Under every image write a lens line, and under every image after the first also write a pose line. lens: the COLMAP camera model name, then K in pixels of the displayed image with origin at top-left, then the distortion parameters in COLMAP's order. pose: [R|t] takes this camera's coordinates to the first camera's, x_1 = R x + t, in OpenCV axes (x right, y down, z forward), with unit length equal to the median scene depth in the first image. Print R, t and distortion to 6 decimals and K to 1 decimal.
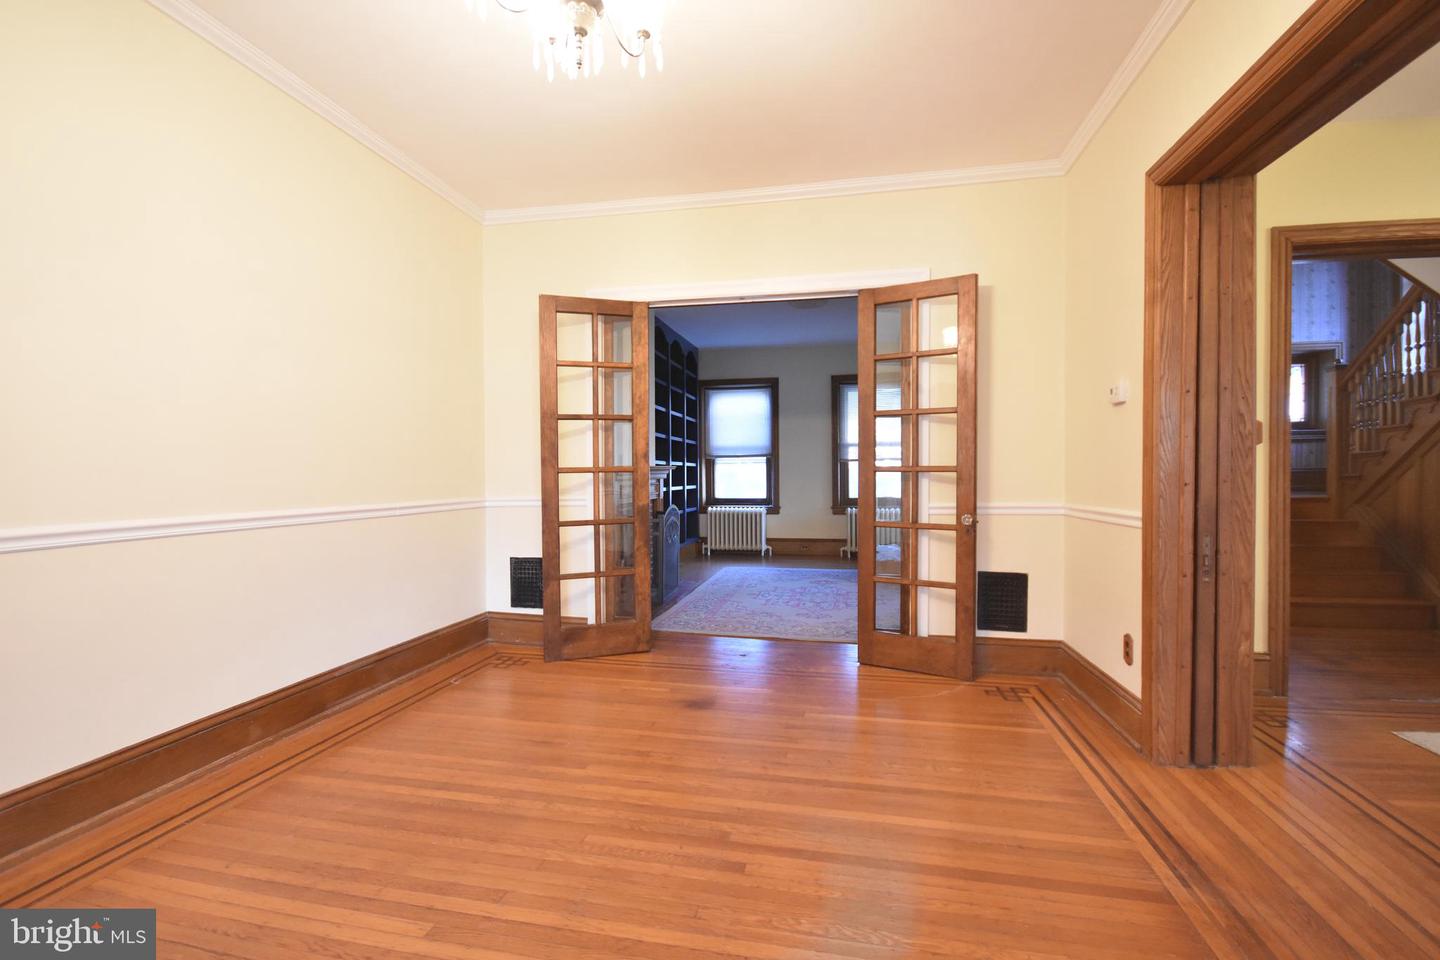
lens RADIAL K [[631.3, 0, 720.8], [0, 631.3, 486.0], [0, 0, 1]] dist [0.001999, -0.004742]
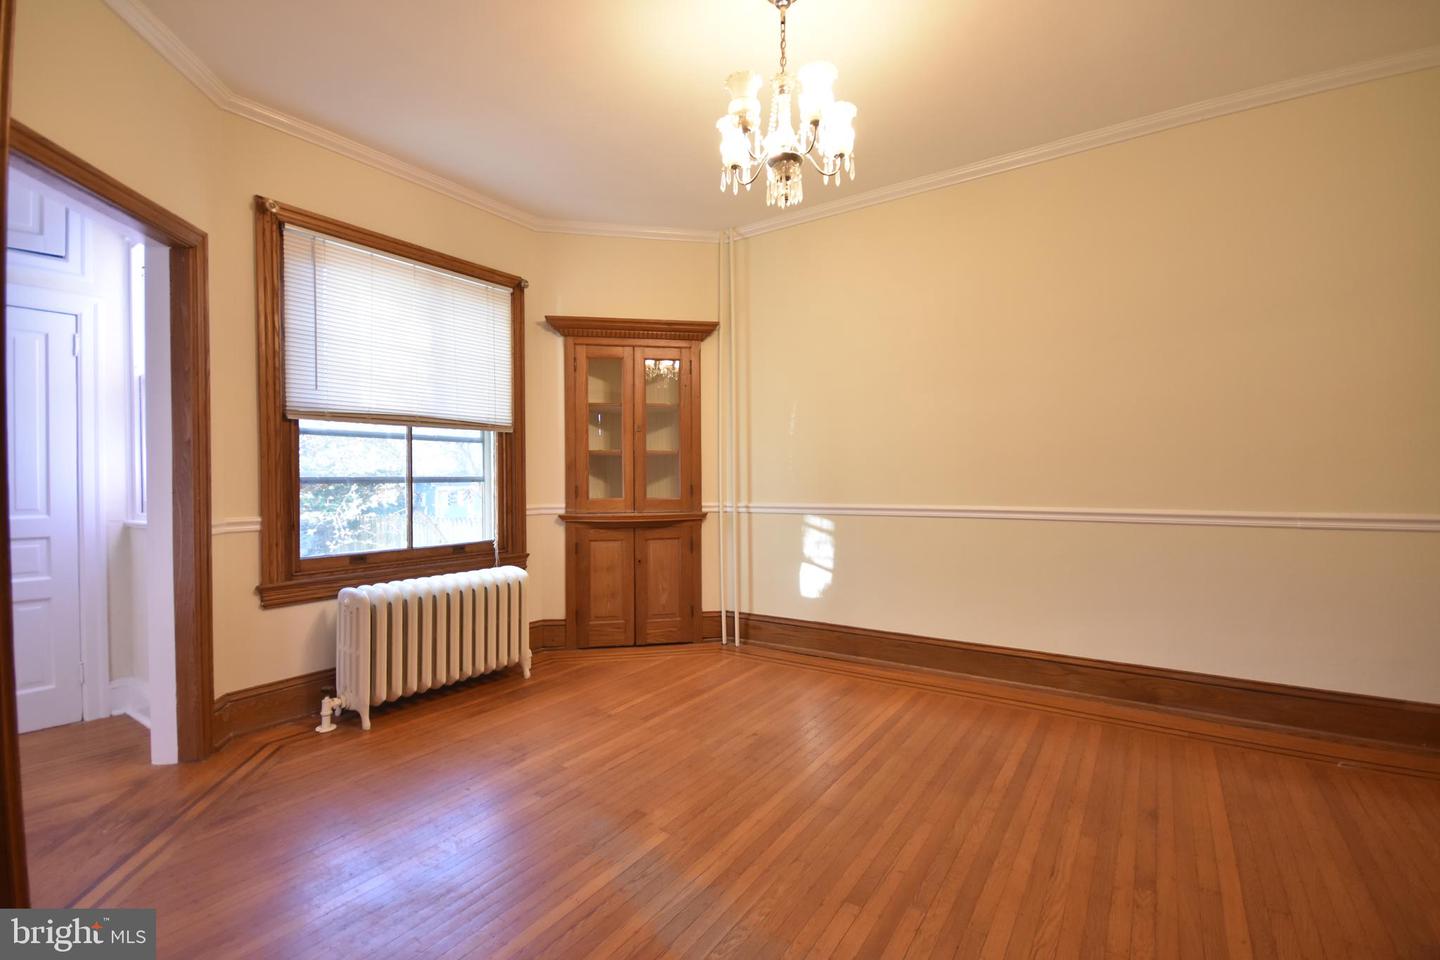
lens RADIAL K [[631.3, 0, 720.8], [0, 631.3, 486.0], [0, 0, 1]] dist [0.001999, -0.004742]
pose [[-0.390131, 0.017283, -0.920597, 0.773629], [-0.009927, 0.999687, 0.022975, -0.026663], [0.920706, 0.018102, -0.389837, 0.938870]]
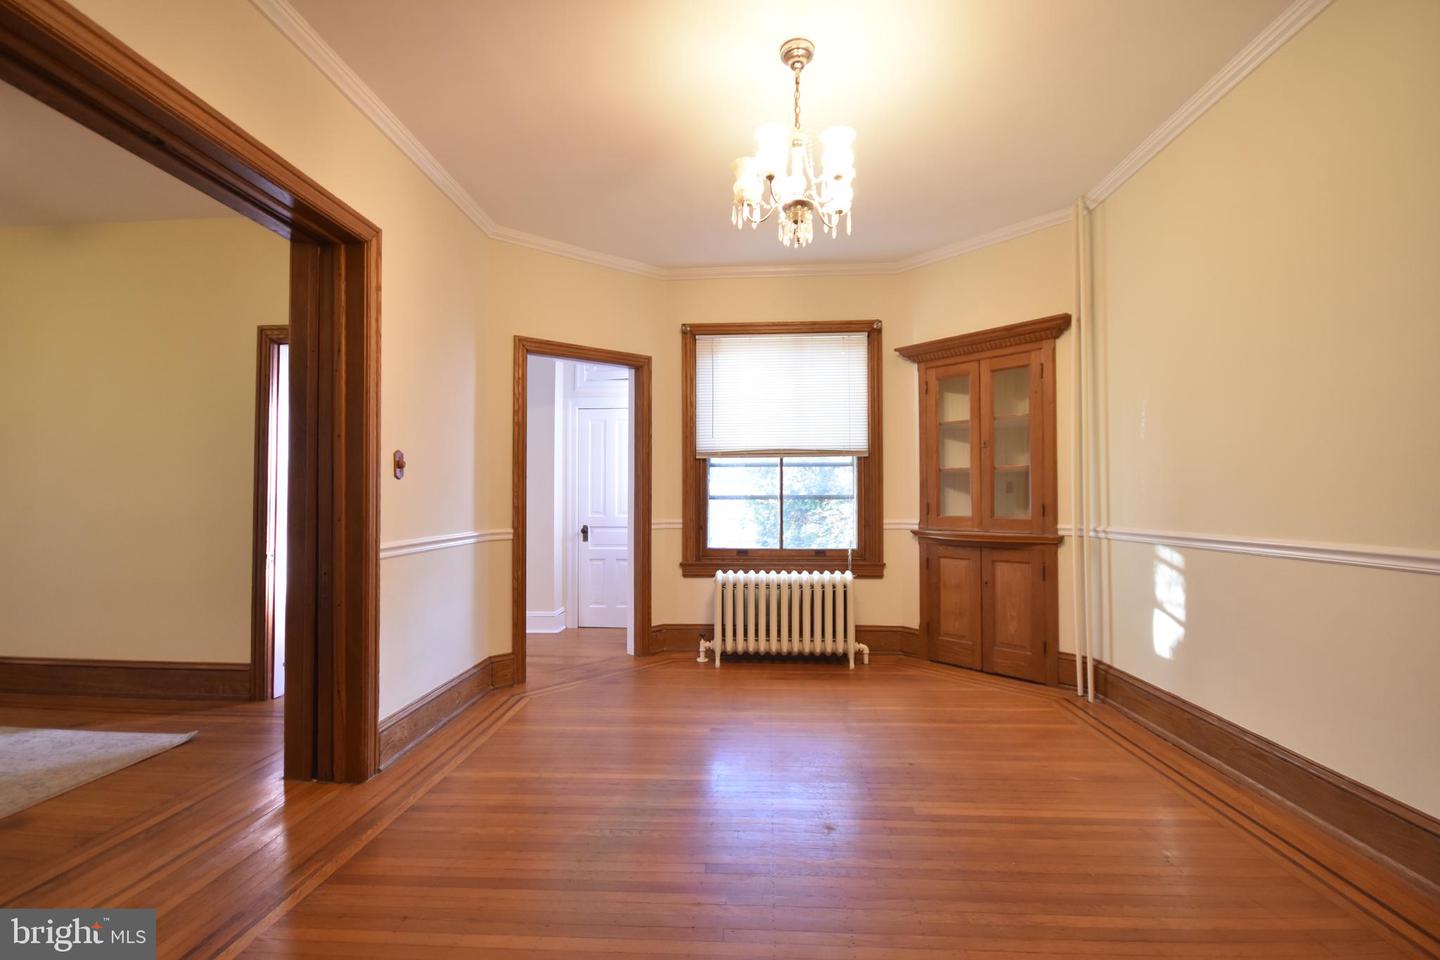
lens RADIAL K [[623.5, 0, 718.8], [0, 623.5, 484.4], [0, 0, 1]] dist [0.002322, -0.009490]
pose [[-0.989256, 0.003848, -0.146145, 0.134274], [0.004480, 0.999982, -0.003993, -0.033350], [0.146127, -0.004604, -0.989255, 1.640183]]
